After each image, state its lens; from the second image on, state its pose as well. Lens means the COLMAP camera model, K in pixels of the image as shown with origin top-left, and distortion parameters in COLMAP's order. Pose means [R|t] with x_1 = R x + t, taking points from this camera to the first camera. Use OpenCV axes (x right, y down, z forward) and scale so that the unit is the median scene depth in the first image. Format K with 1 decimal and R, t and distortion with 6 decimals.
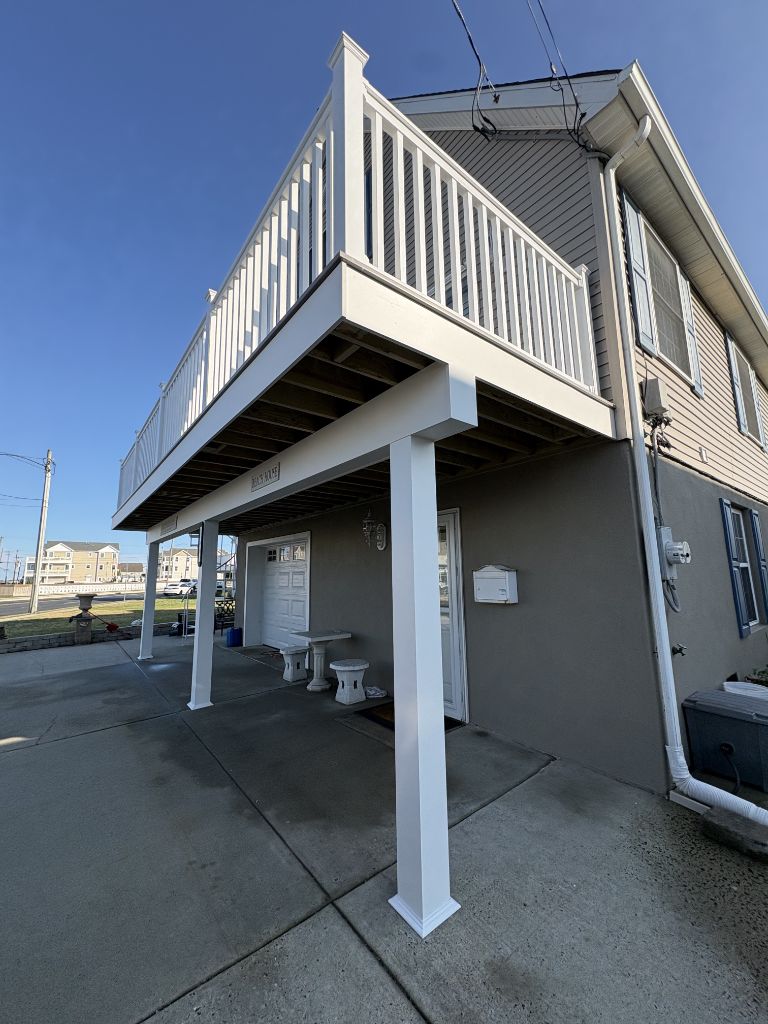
lens RADIAL K [[405.2, 0, 386.3], [0, 405.2, 511.6], [0, 0, 1]] dist [0.000021, 0.000154]
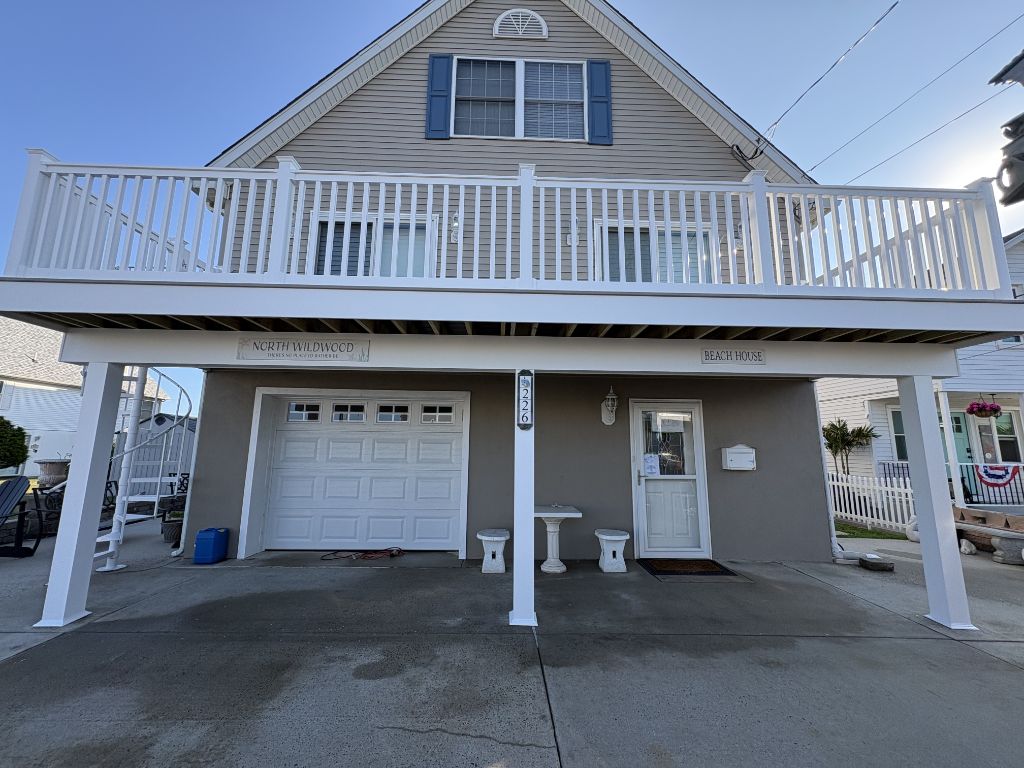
lens RADIAL K [[405.2, 0, 512.1], [0, 405.2, 384.2], [0, 0, 1]] dist [0.000021, 0.000154]
pose [[0.602062, 0.150709, 0.784097, -1.420882], [-0.145934, 0.986253, -0.077511, 0.152786], [-0.785000, -0.067761, 0.615779, 0.763009]]
